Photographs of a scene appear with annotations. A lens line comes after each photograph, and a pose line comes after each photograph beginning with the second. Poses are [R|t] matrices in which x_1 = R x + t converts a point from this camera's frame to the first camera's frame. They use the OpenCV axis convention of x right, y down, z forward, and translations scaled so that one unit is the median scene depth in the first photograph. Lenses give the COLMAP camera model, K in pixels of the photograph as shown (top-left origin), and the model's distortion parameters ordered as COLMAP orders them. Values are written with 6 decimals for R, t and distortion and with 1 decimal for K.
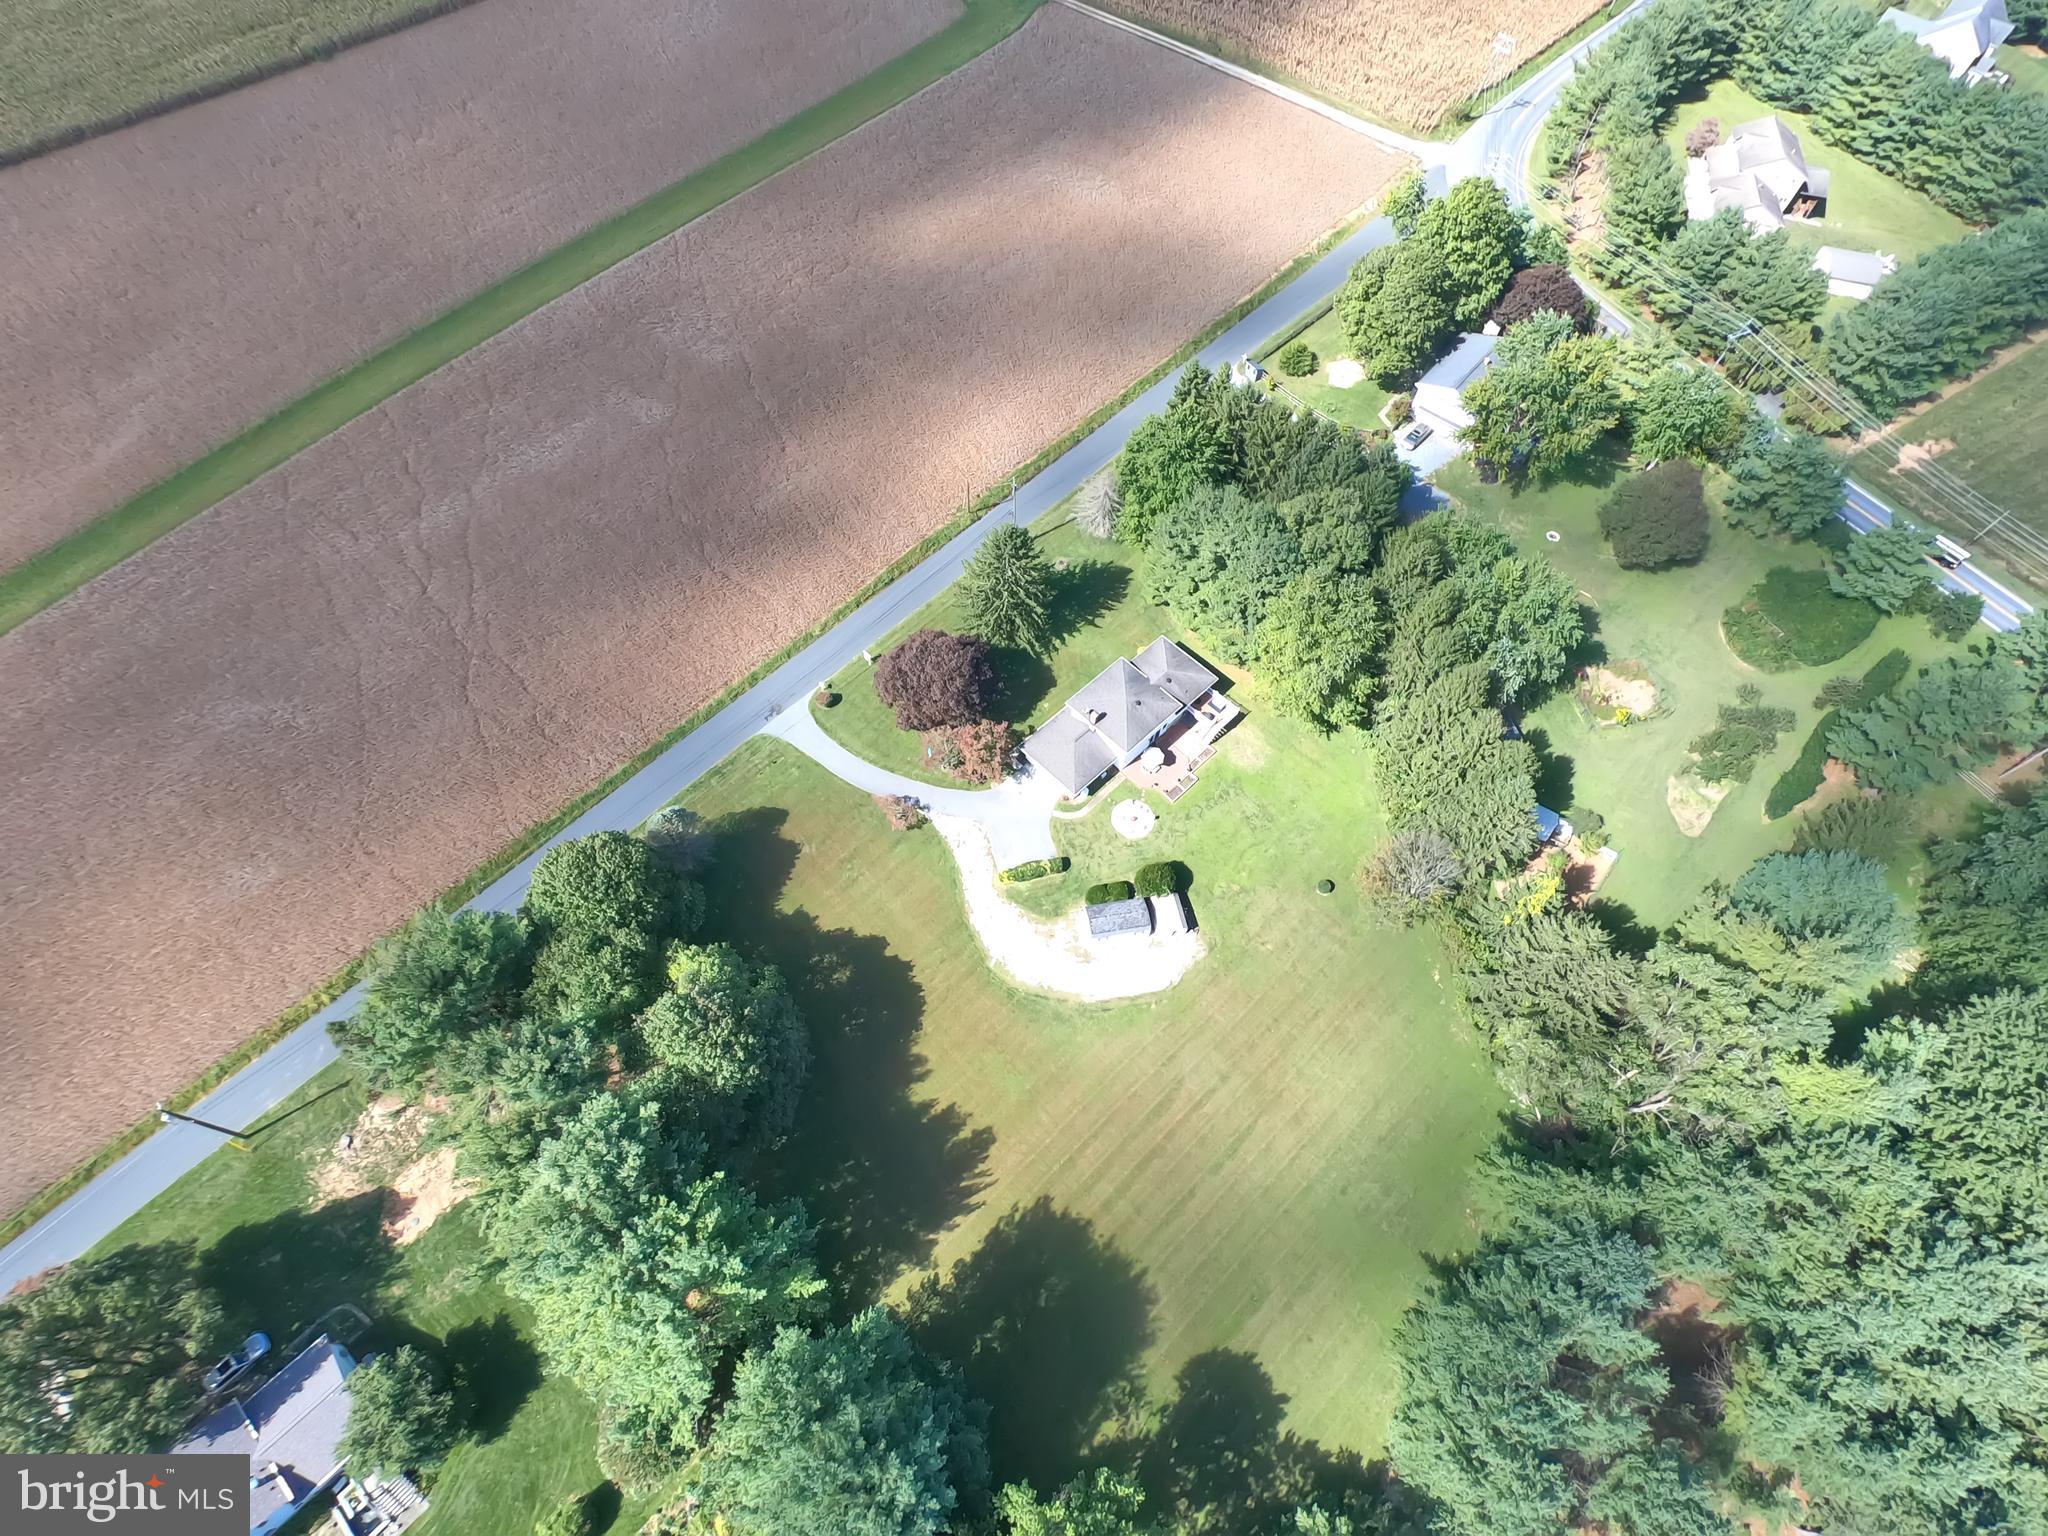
lens RADIAL K [[1028.4, 0, 1023.5], [0, 1028.4, 774.0], [0, 0, 1]] dist [0.000681, 0.000513]
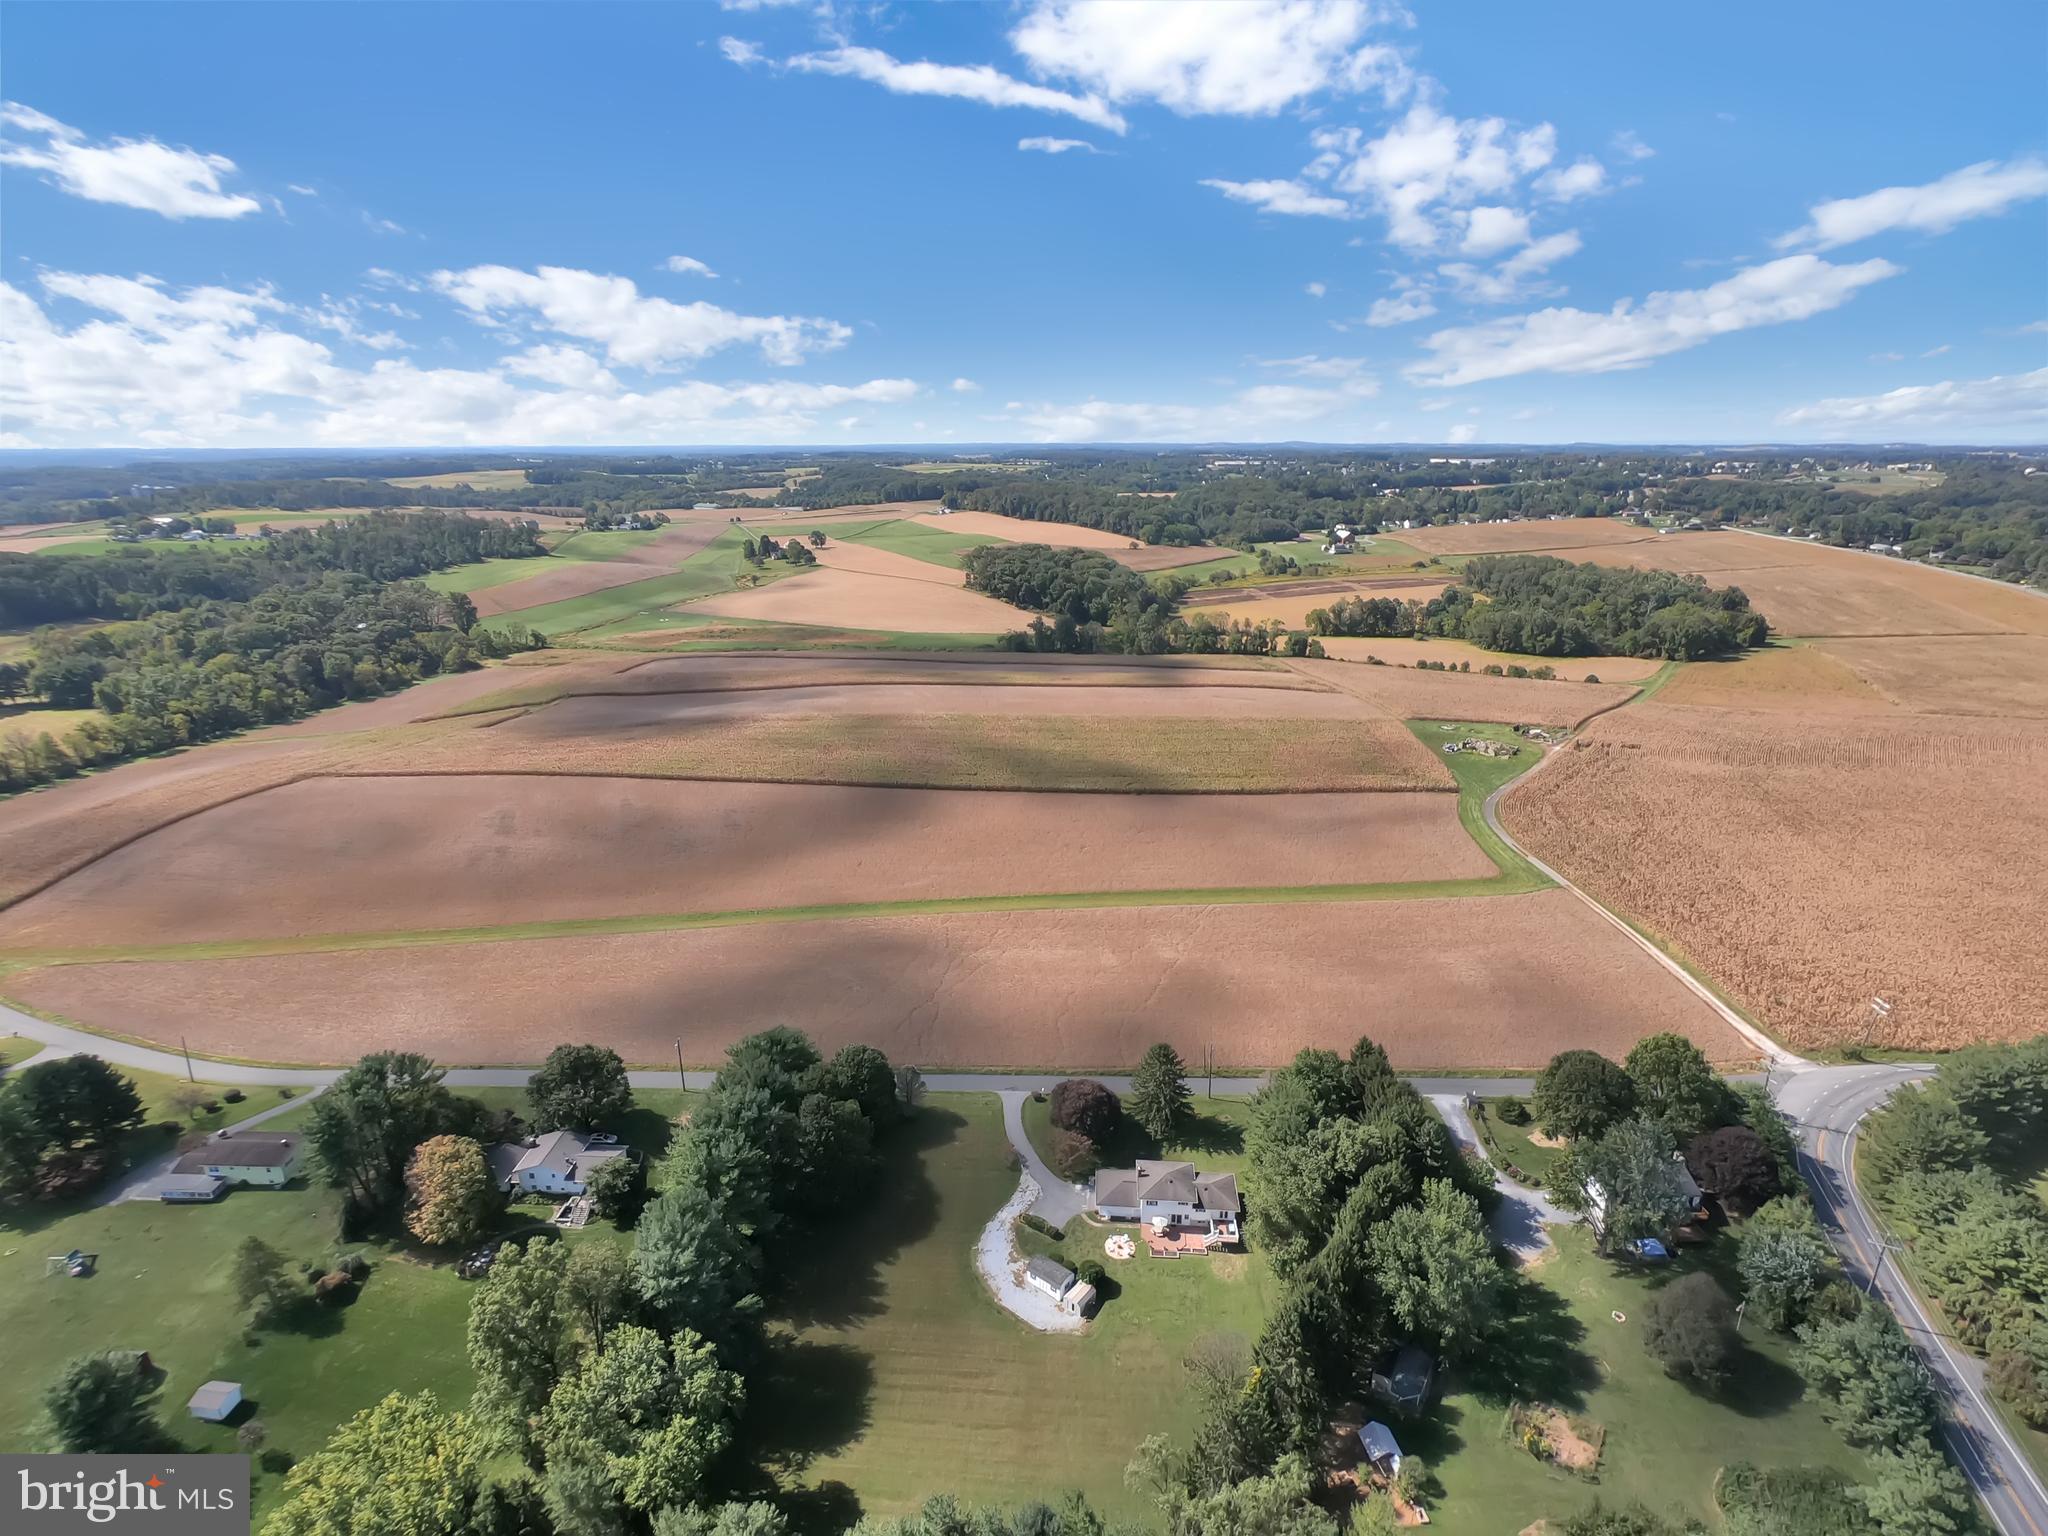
lens RADIAL K [[1028.4, 0, 1023.5], [0, 1028.4, 774.0], [0, 0, 1]] dist [0.000681, 0.000513]
pose [[0.653530, 0.206966, -0.728055, 0.948743], [-0.638841, 0.666697, -0.383924, 0.246158], [0.405933, 0.716016, 0.567925, -0.328616]]
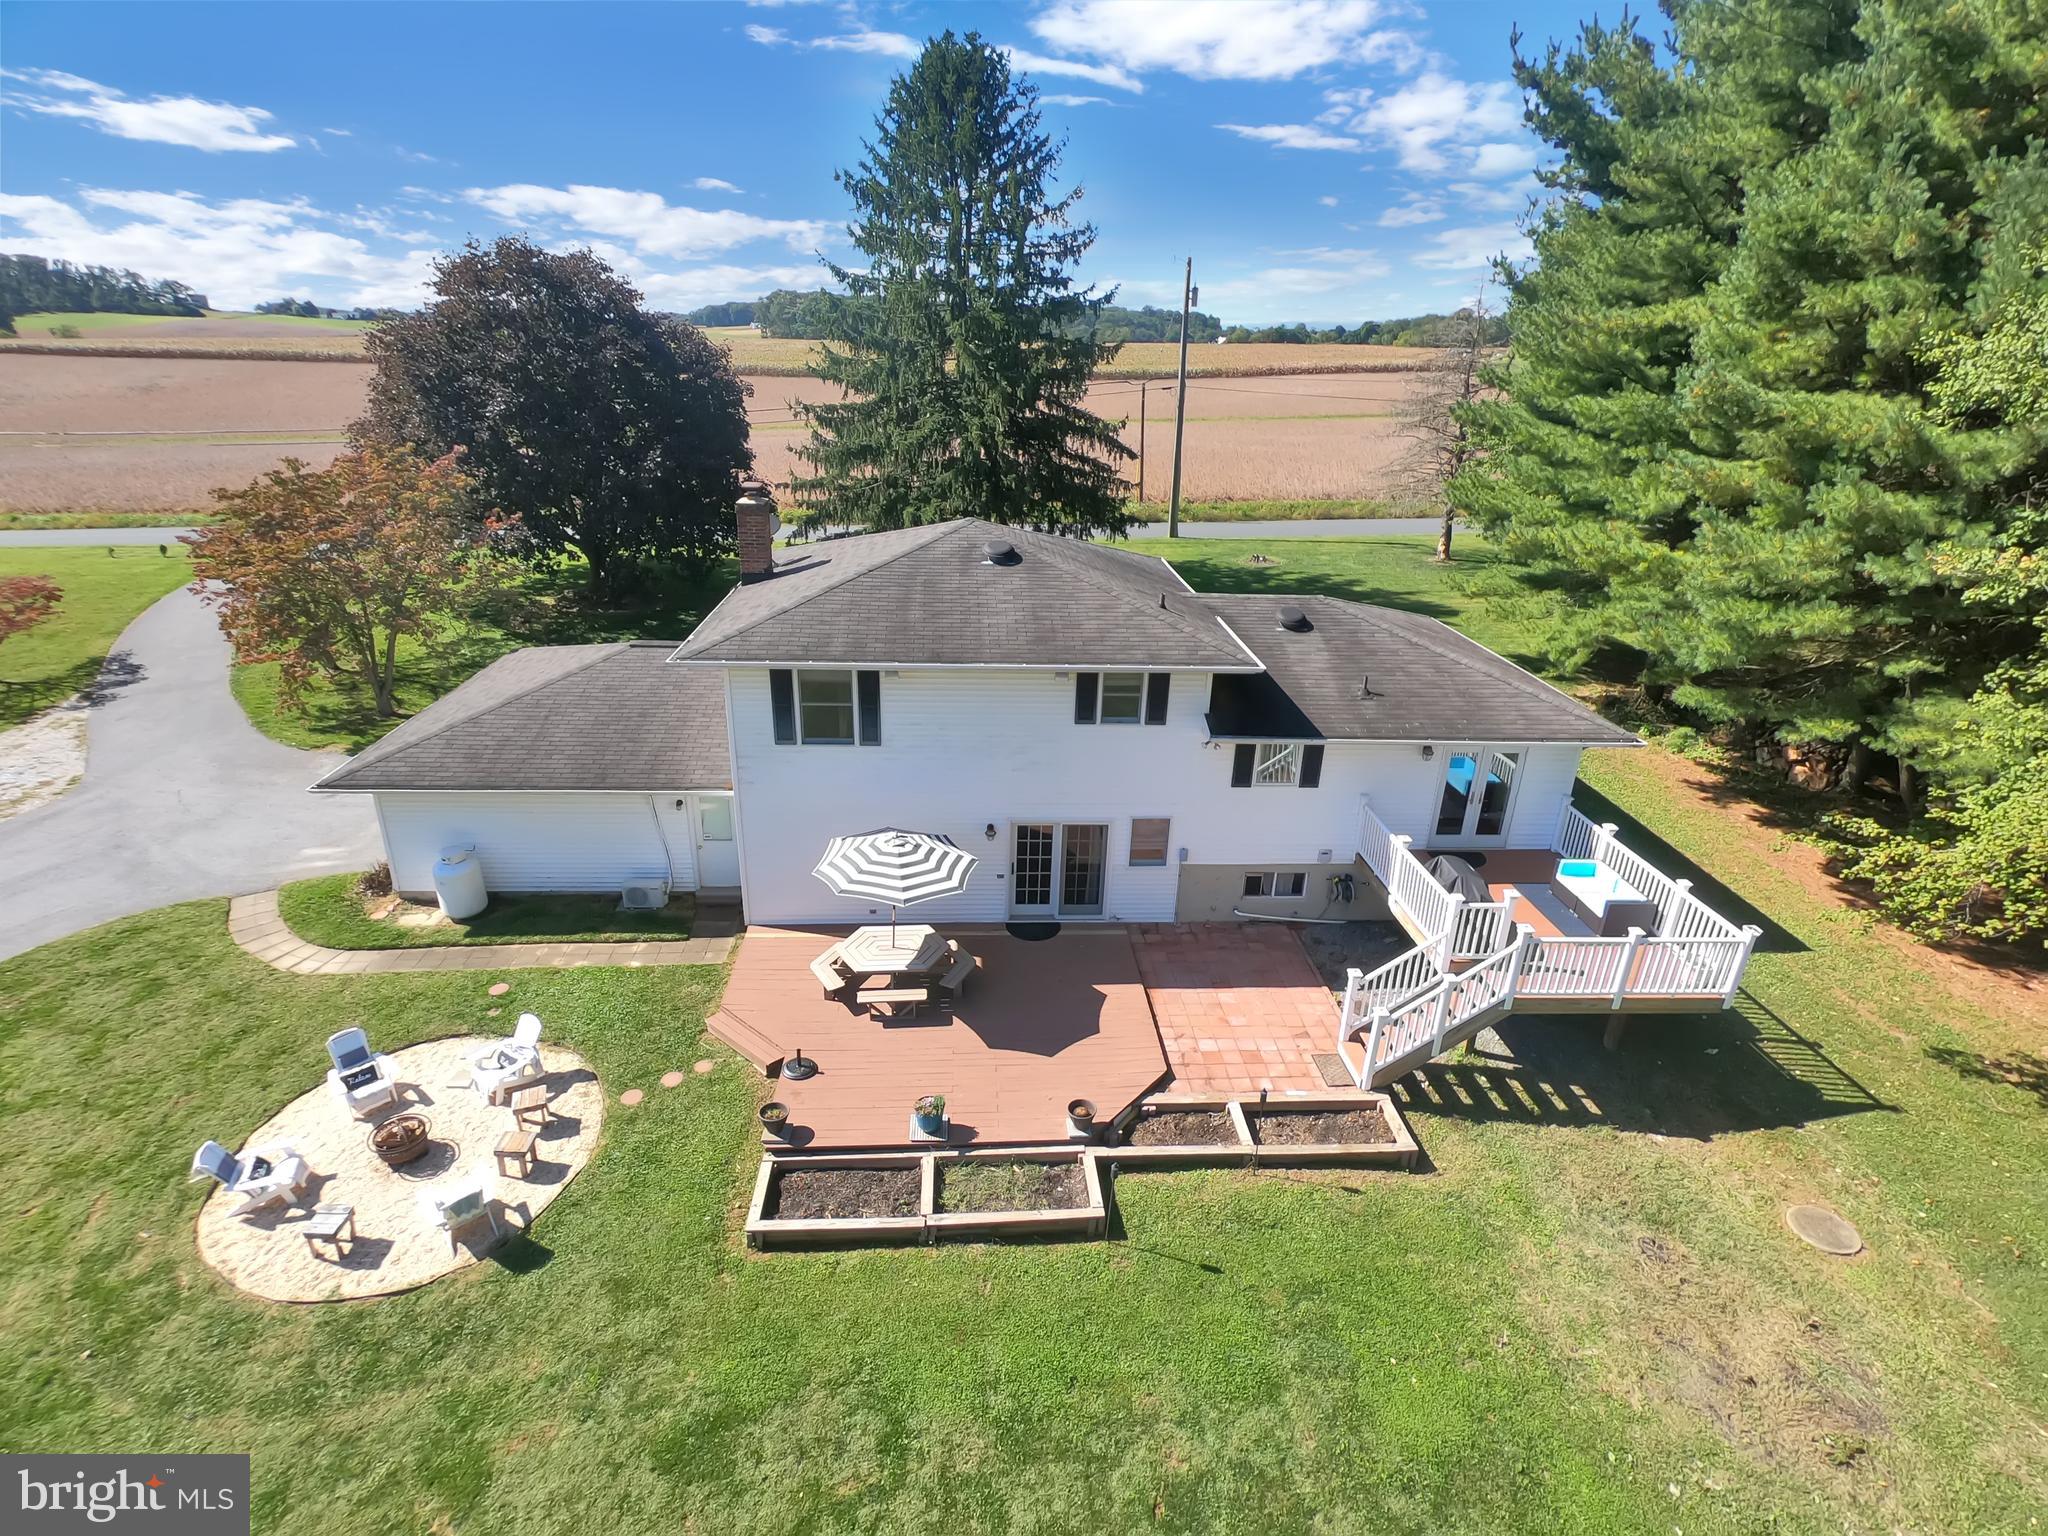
lens RADIAL K [[1028.4, 0, 1023.5], [0, 1028.4, 774.0], [0, 0, 1]] dist [0.000681, 0.000513]
pose [[0.749854, 0.243884, -0.615012, 0.232486], [-0.570271, 0.709543, -0.413932, 0.022317], [0.335426, 0.661112, 0.671134, 0.952646]]
